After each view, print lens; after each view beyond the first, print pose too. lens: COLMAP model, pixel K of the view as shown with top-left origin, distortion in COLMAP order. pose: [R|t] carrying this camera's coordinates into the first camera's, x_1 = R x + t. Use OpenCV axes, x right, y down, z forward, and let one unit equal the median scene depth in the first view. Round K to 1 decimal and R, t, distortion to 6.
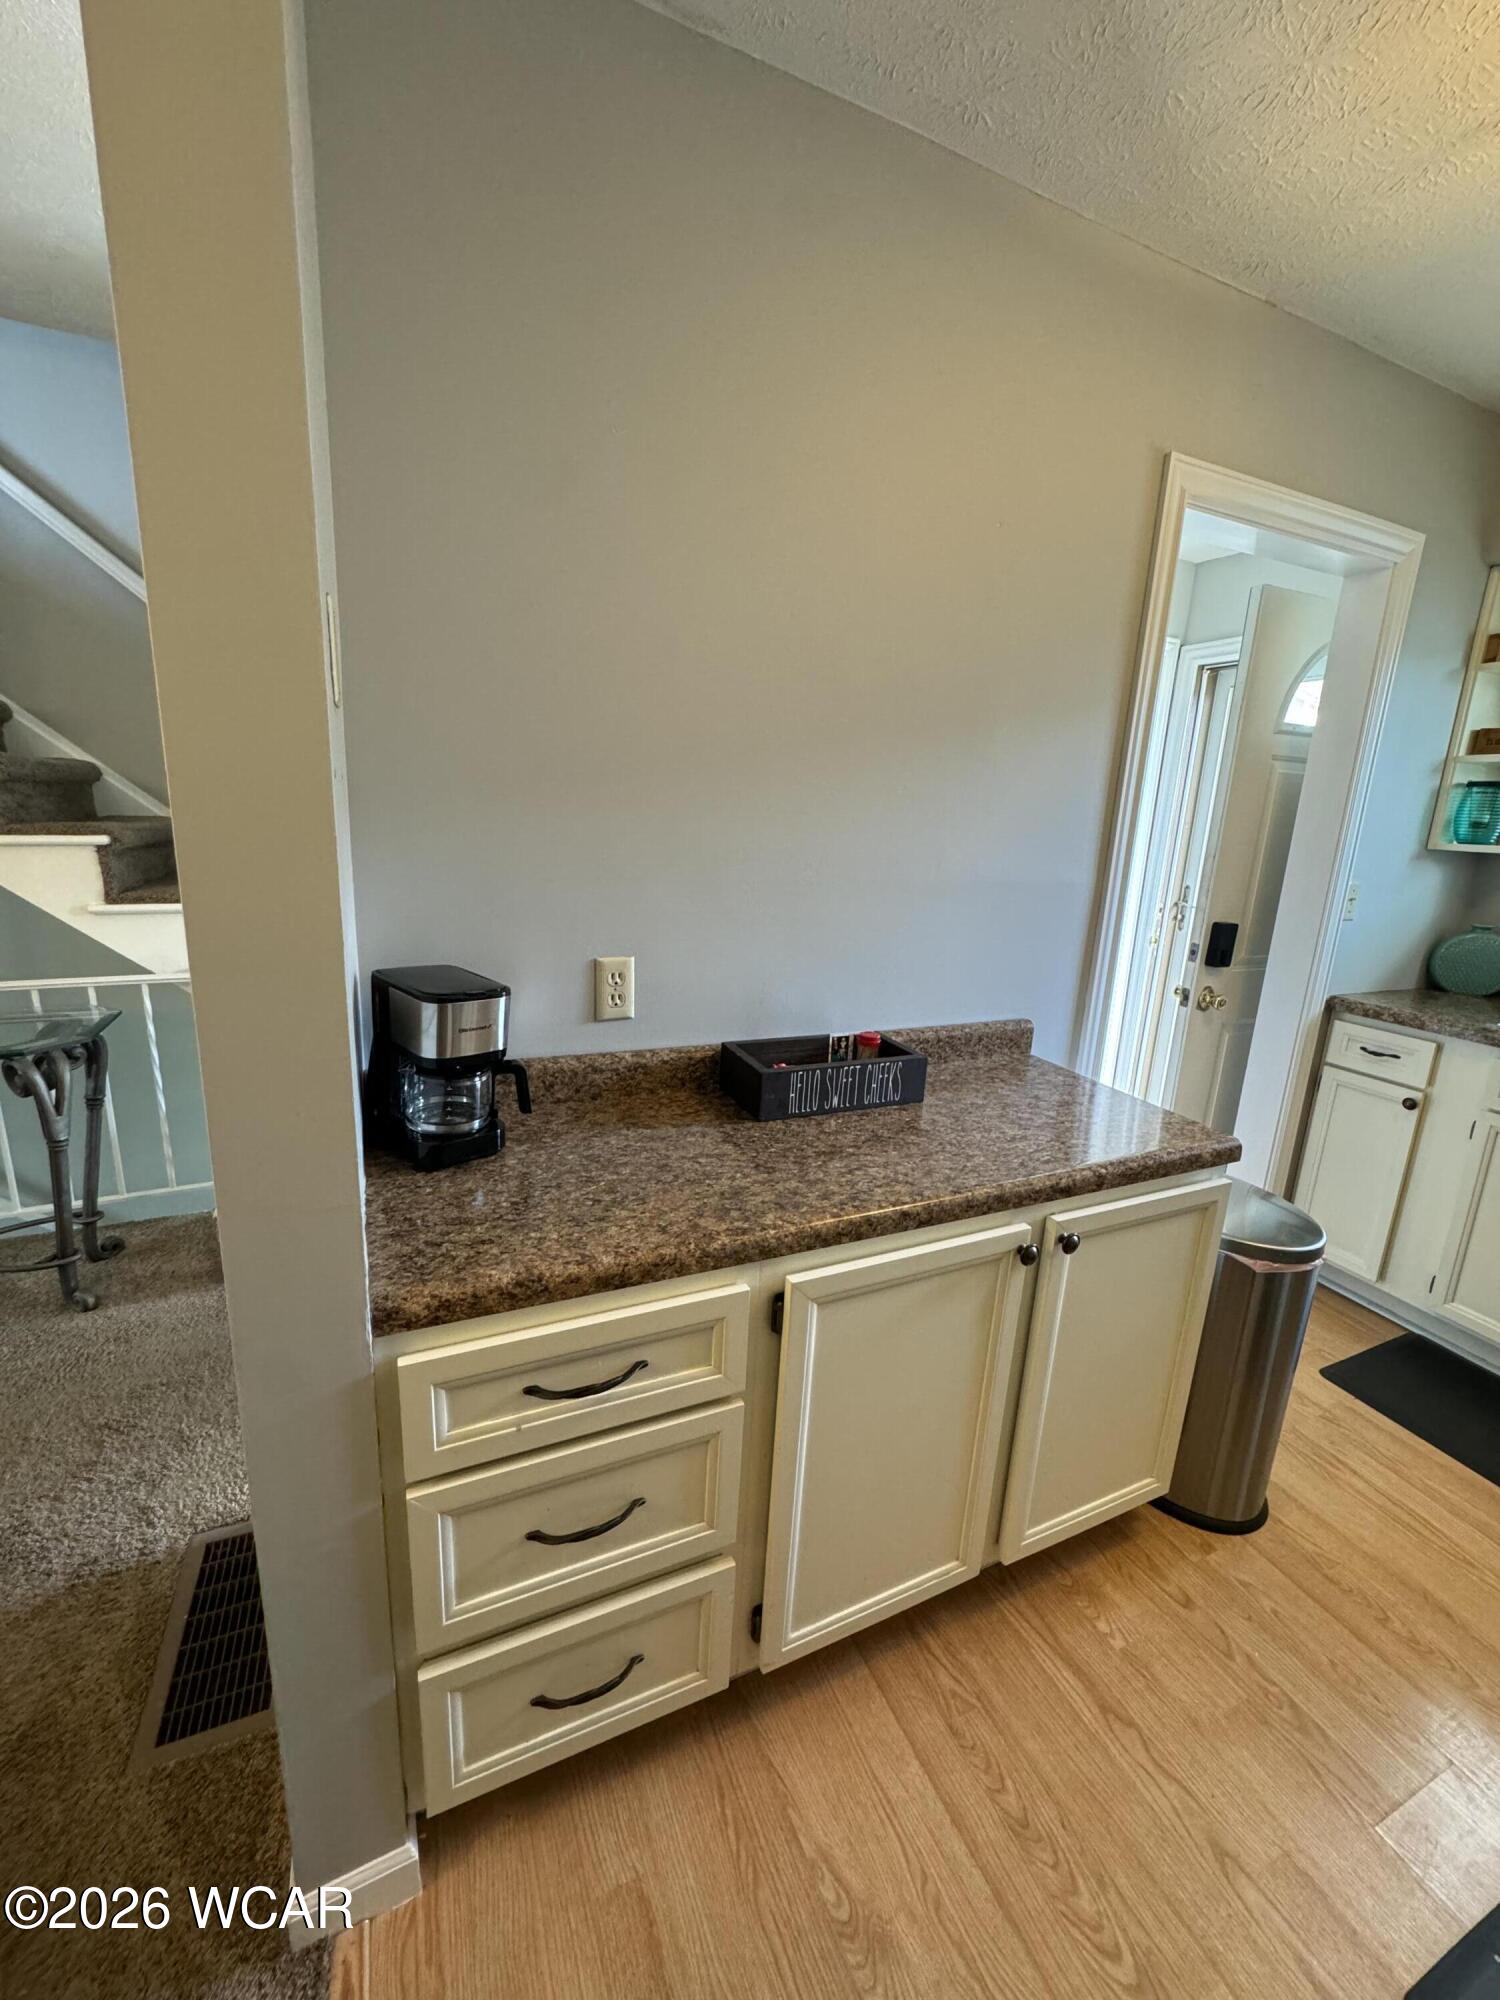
lens RADIAL K [[794.8, 0, 750.0], [0, 794.8, 1000.0], [0, 0, 1]] dist [0.000047, -0.000124]
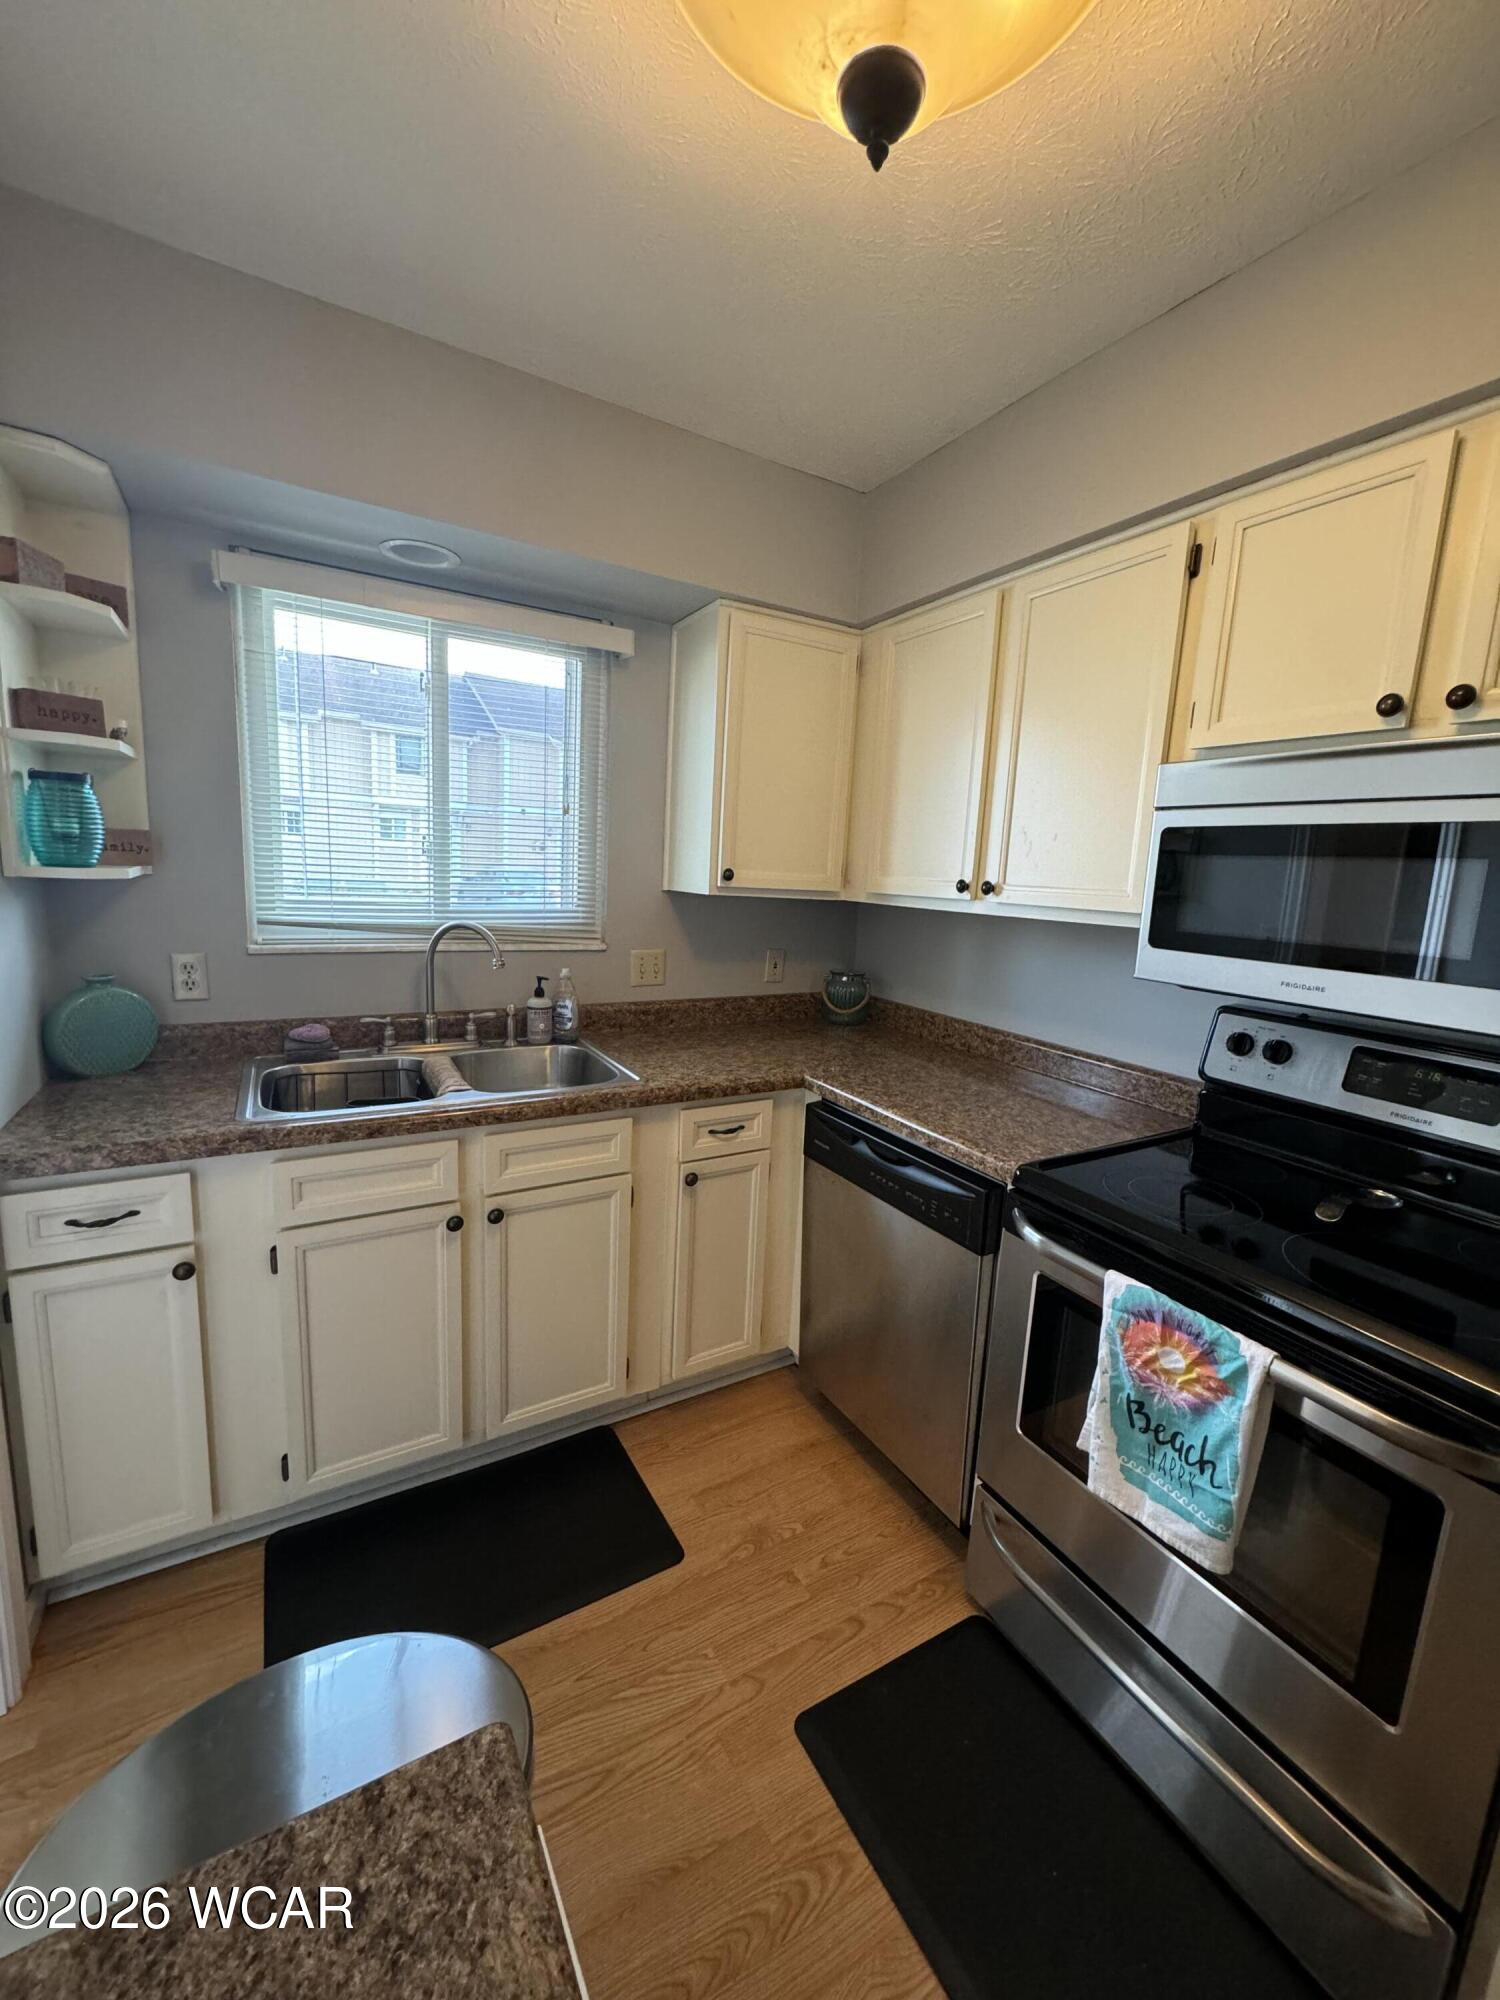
lens RADIAL K [[794.8, 0, 750.0], [0, 794.8, 1000.0], [0, 0, 1]] dist [0.000047, -0.000124]
pose [[-0.105359, -0.216016, 0.970689, 0.194987], [0.176601, 0.956541, 0.232036, -0.155479], [-0.978627, 0.195872, -0.062632, 0.549278]]
